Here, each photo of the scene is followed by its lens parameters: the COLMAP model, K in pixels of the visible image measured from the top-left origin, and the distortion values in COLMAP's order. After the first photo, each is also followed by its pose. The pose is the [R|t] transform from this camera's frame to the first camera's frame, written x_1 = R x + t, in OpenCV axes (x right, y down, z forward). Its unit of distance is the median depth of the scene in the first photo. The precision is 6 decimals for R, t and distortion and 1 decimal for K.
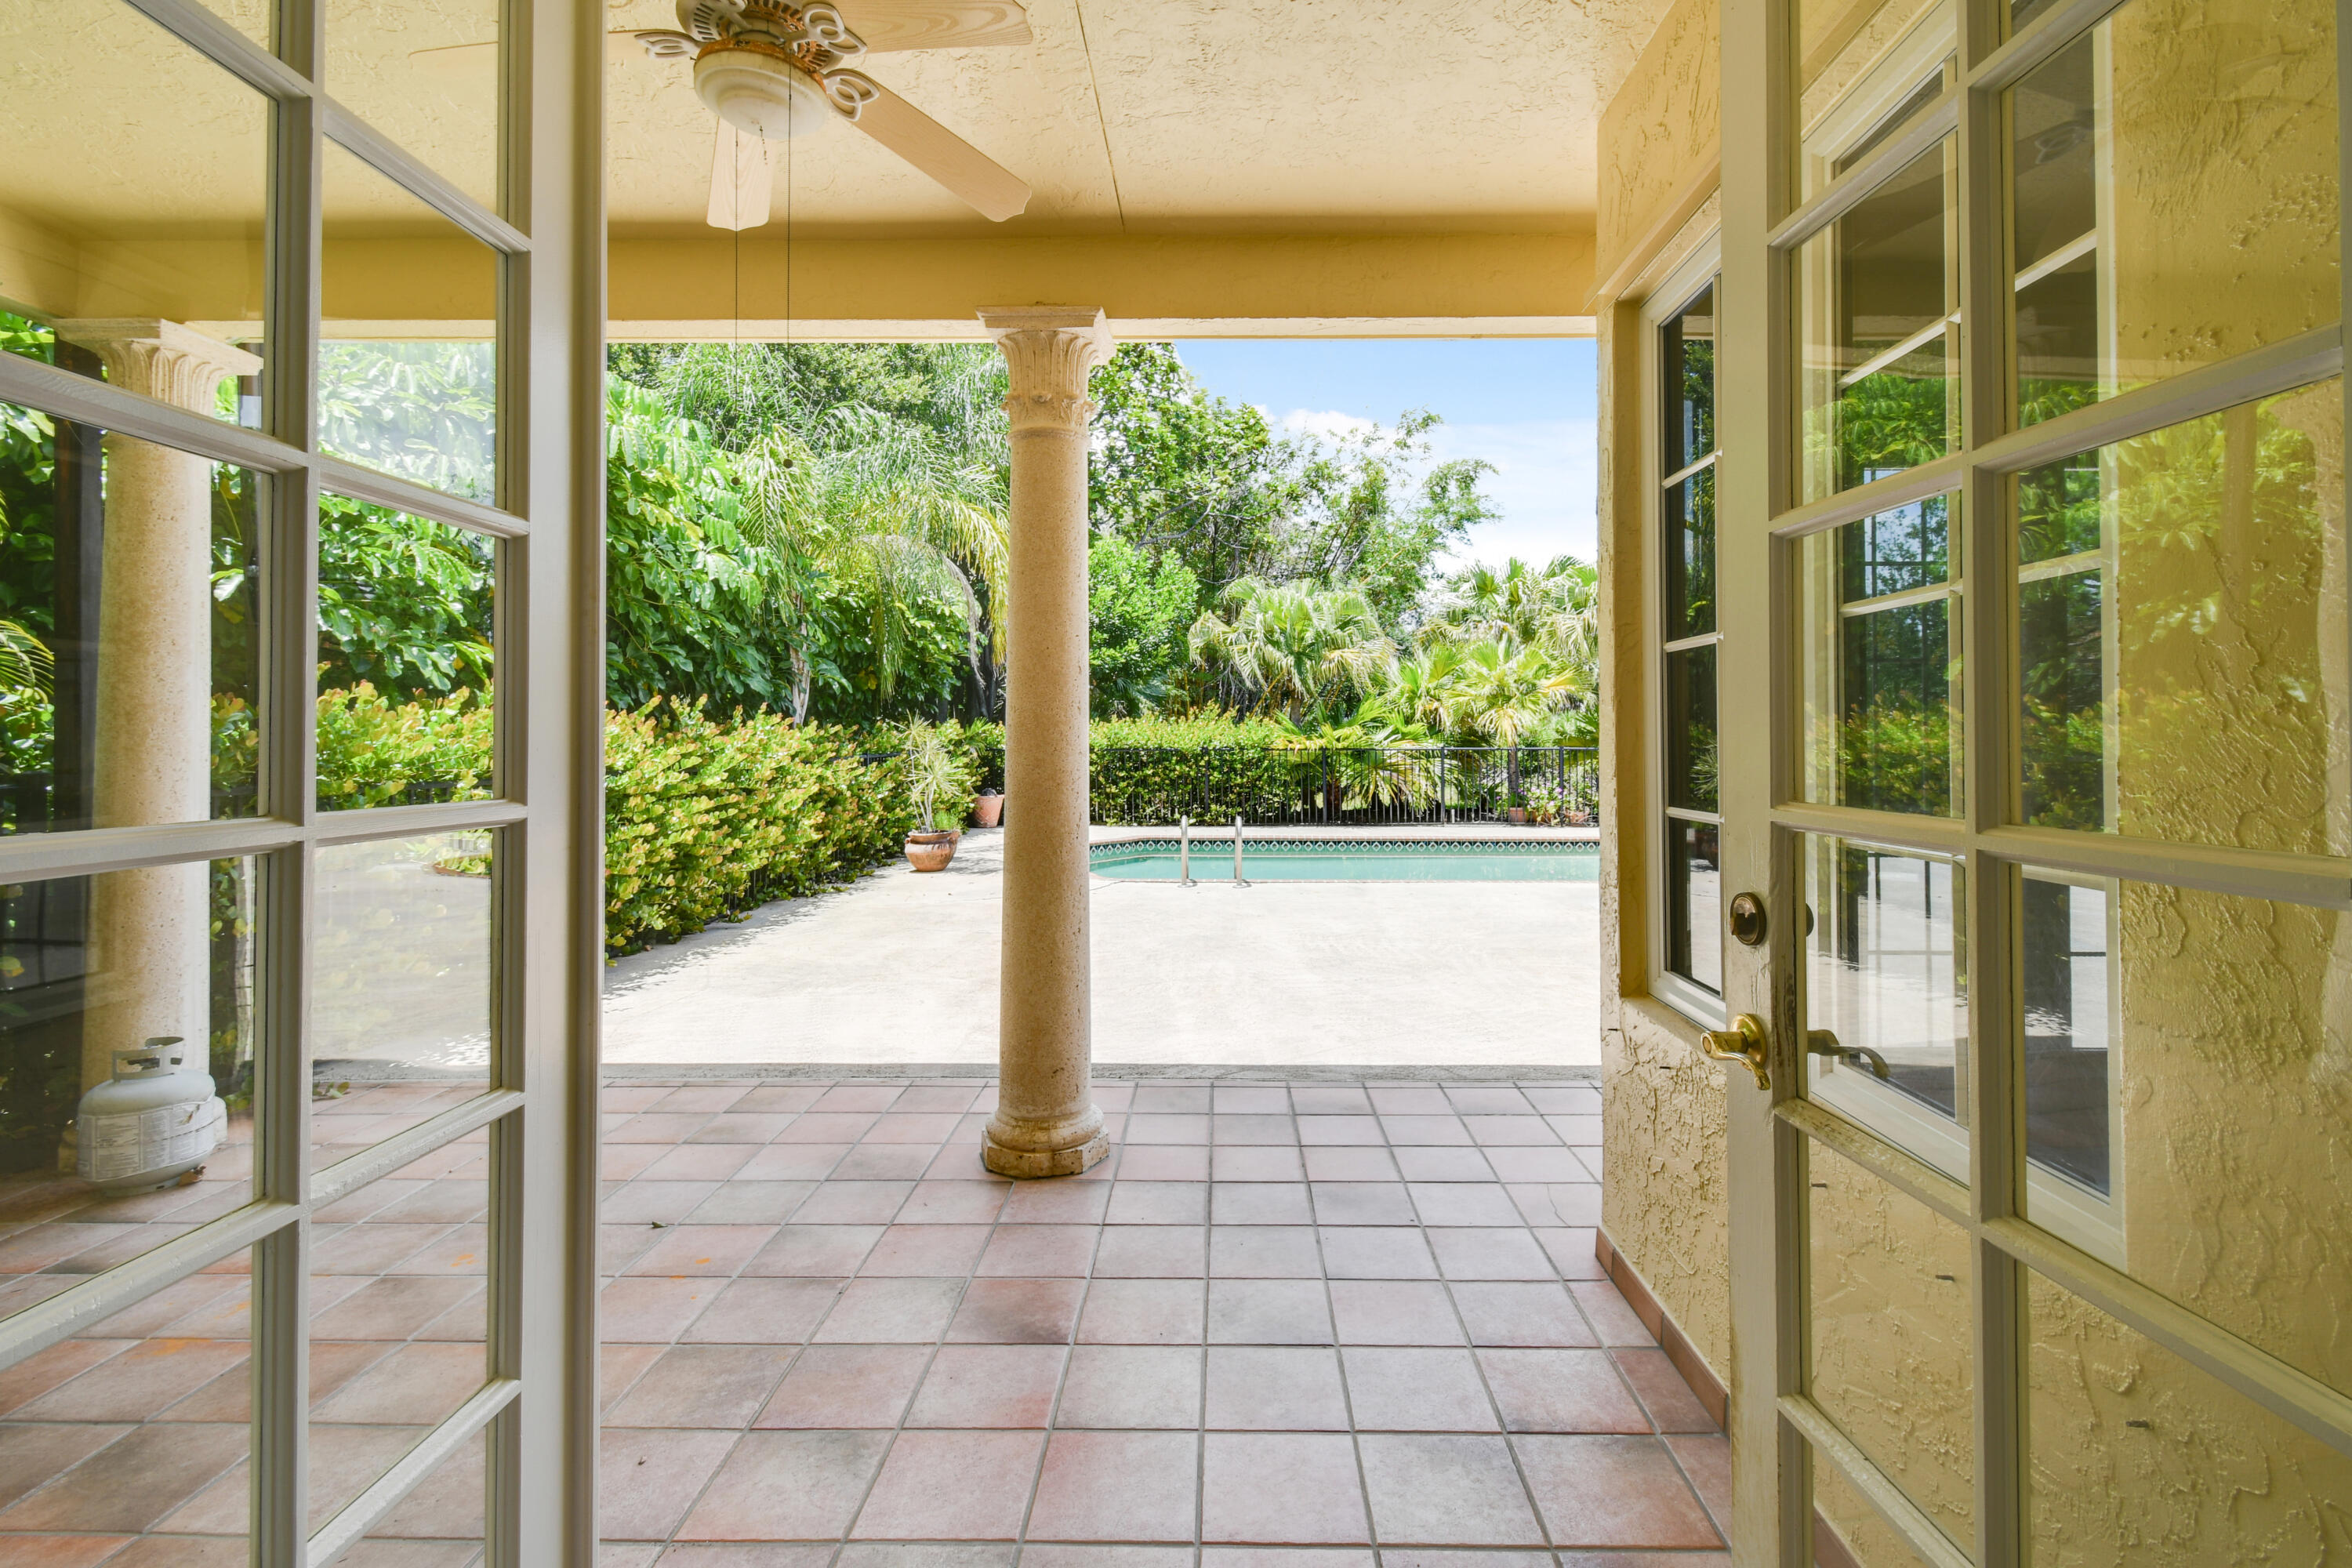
lens RADIAL K [[1105.9, 0, 1261.4], [0, 1105.9, 723.3], [0, 0, 1]] dist [0.000169, -0.000053]
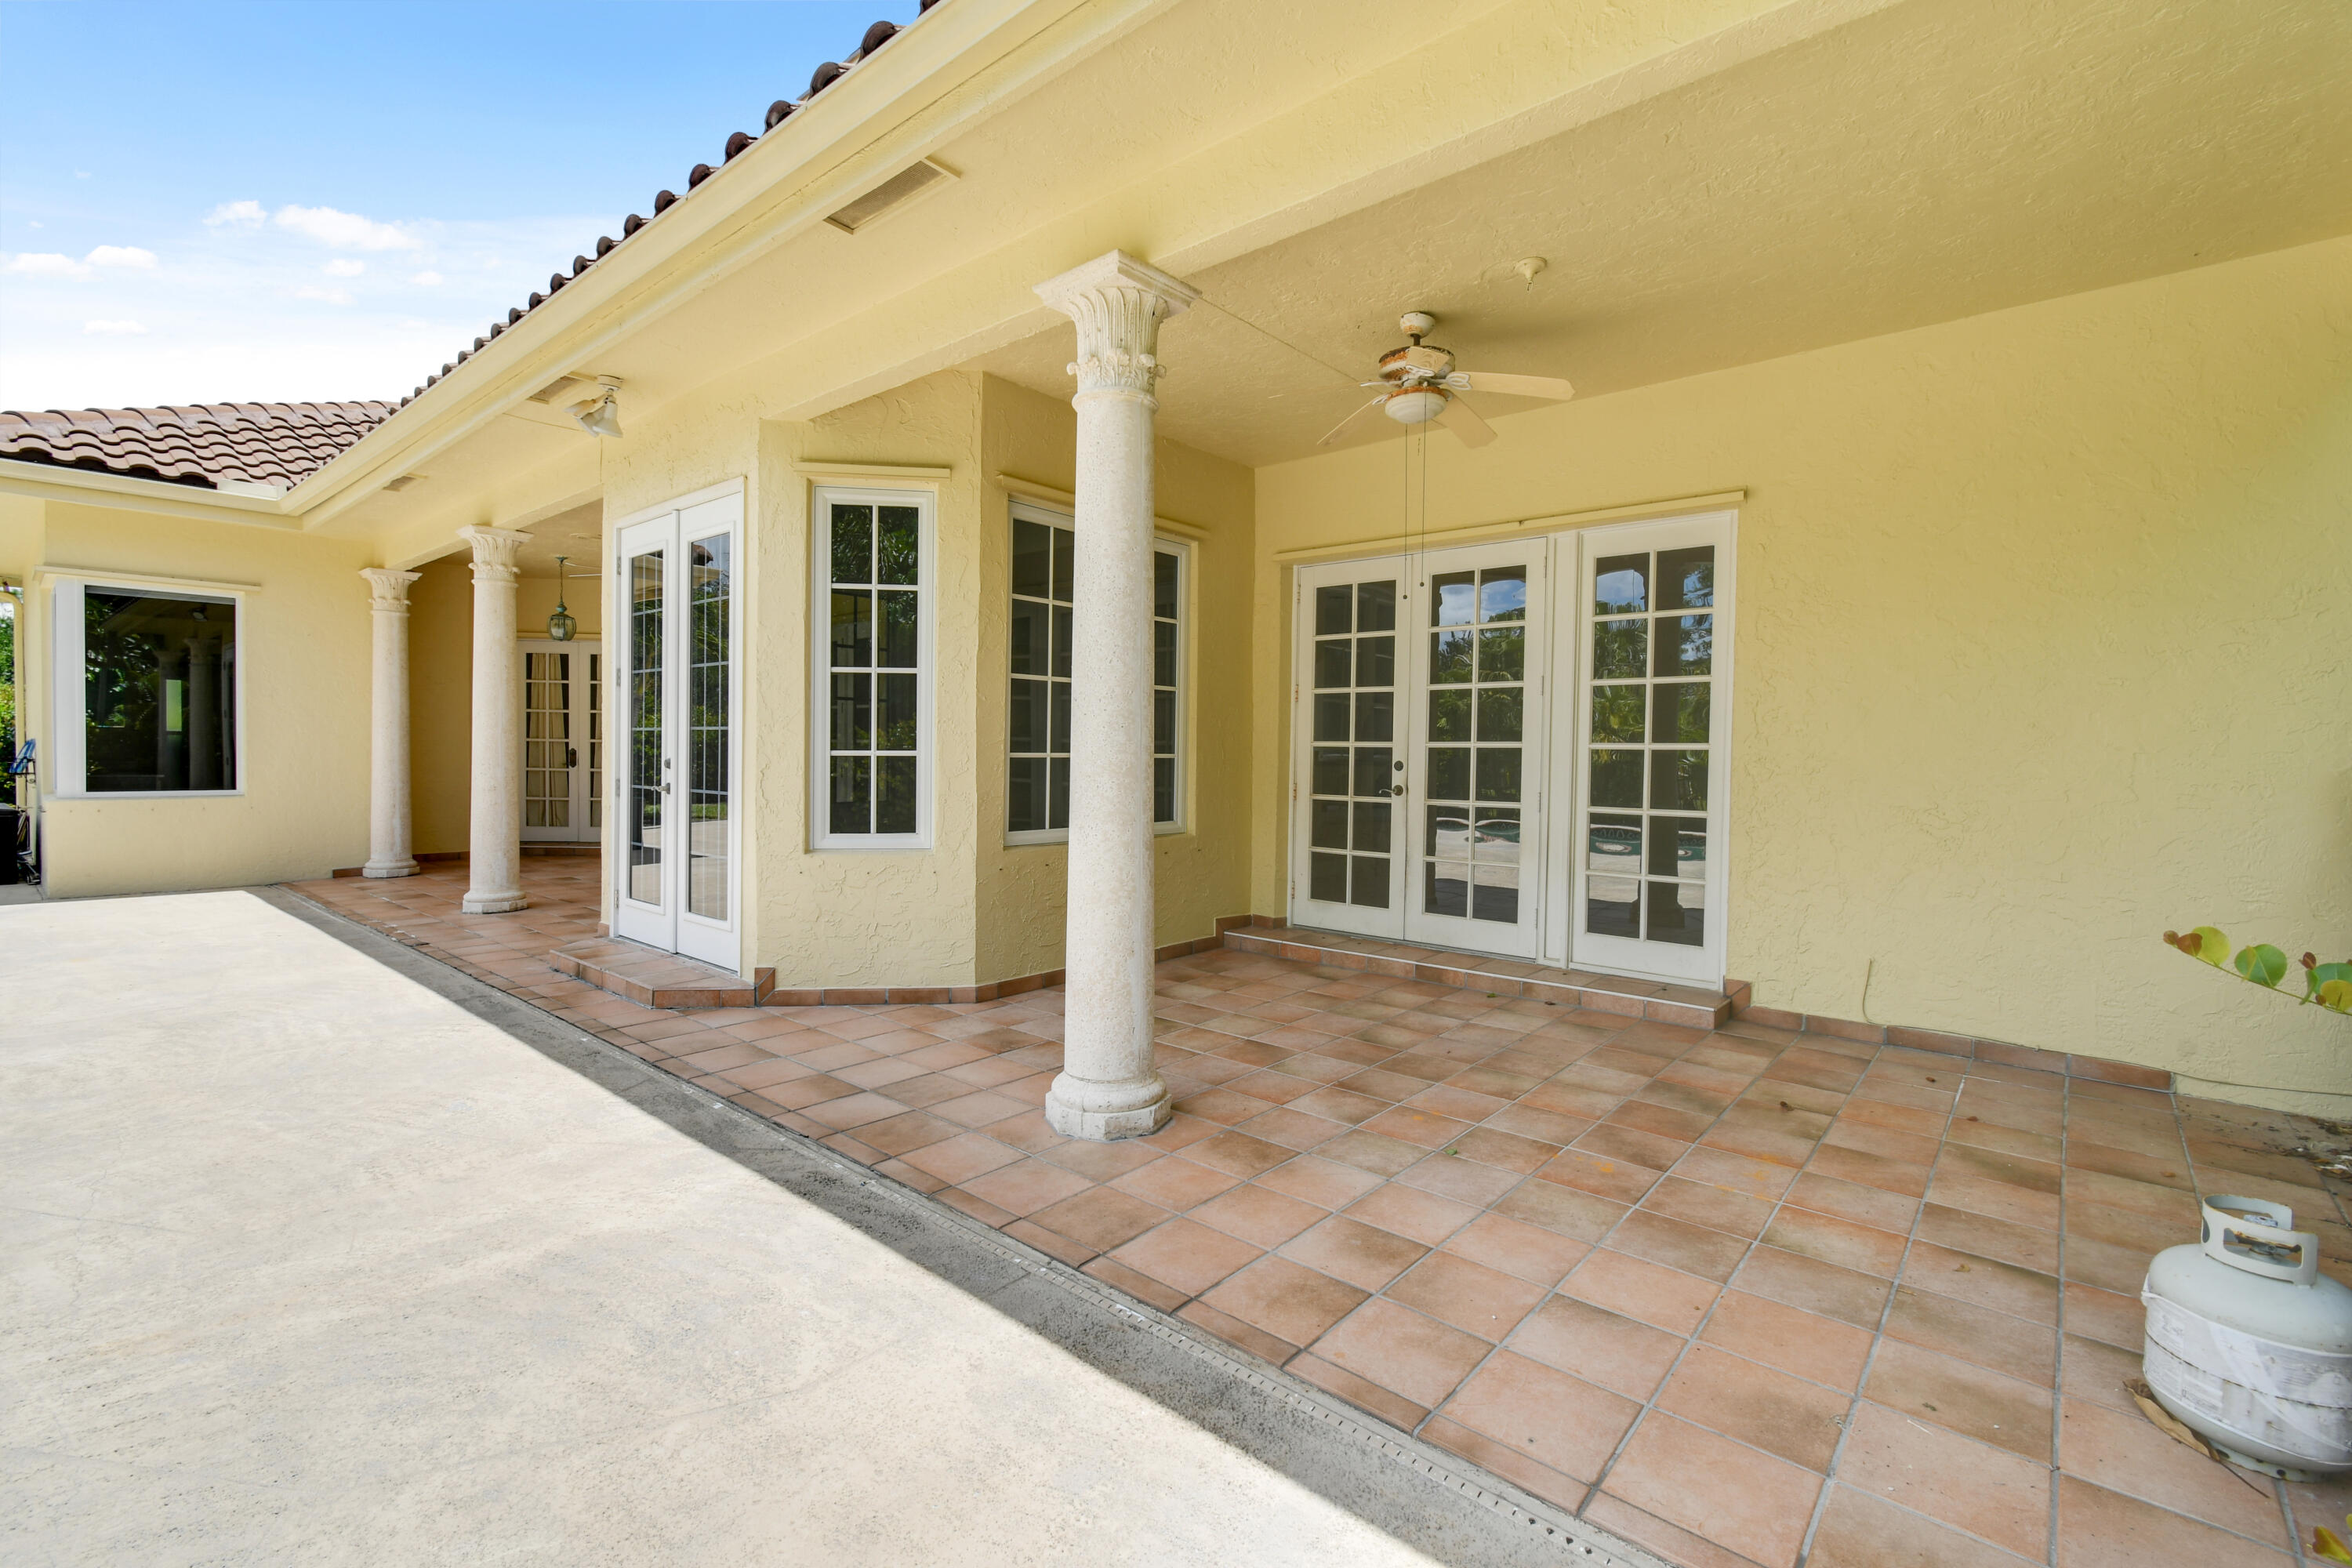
lens RADIAL K [[1034.5, 0, 1172.4], [0, 1034.5, 778.3], [0, 0, 1]] dist [0.004185, 0.000303]
pose [[-0.758985, -0.029971, 0.650418, -0.216185], [-0.024423, 0.999548, 0.017558, 0.013865], [-0.650650, -0.002559, -0.759374, 0.427520]]
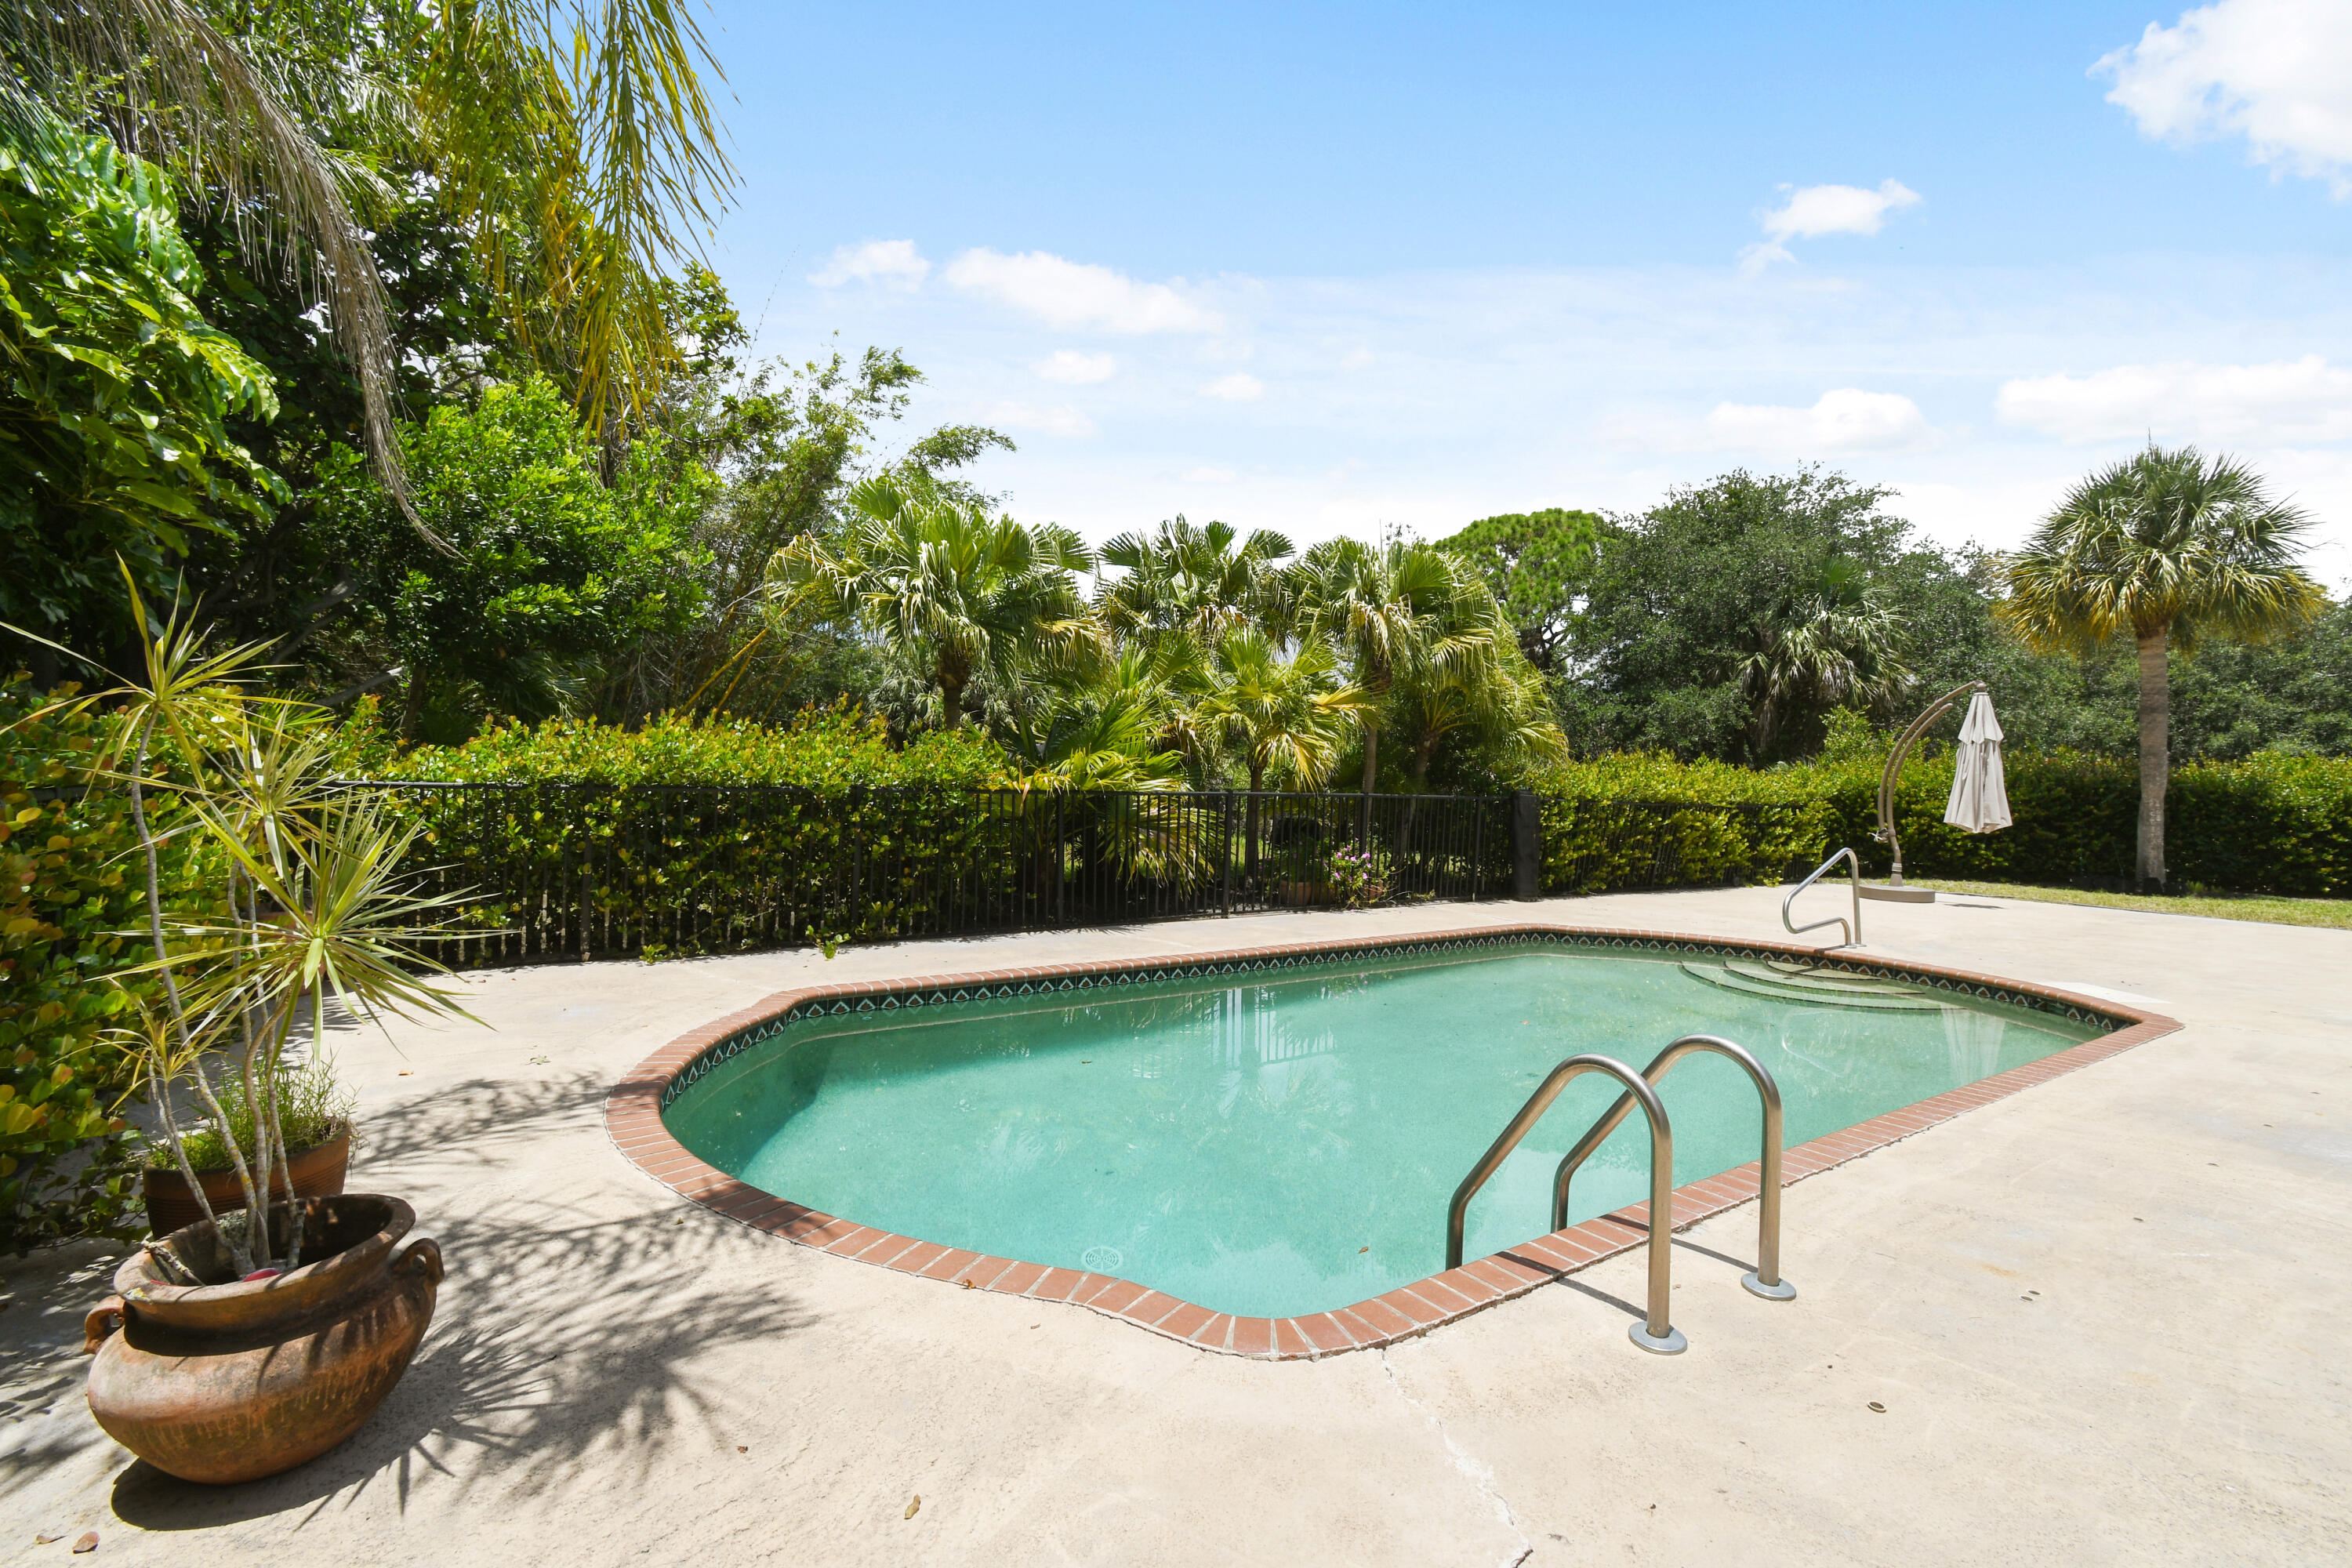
lens RADIAL K [[1034.5, 0, 1172.4], [0, 1034.5, 778.3], [0, 0, 1]] dist [0.004185, 0.000303]
pose [[0.824634, 0.019345, 0.565336, -0.196709], [-0.027513, 0.999604, 0.005926, 0.011931], [-0.564998, -0.020441, 0.824839, 0.538379]]
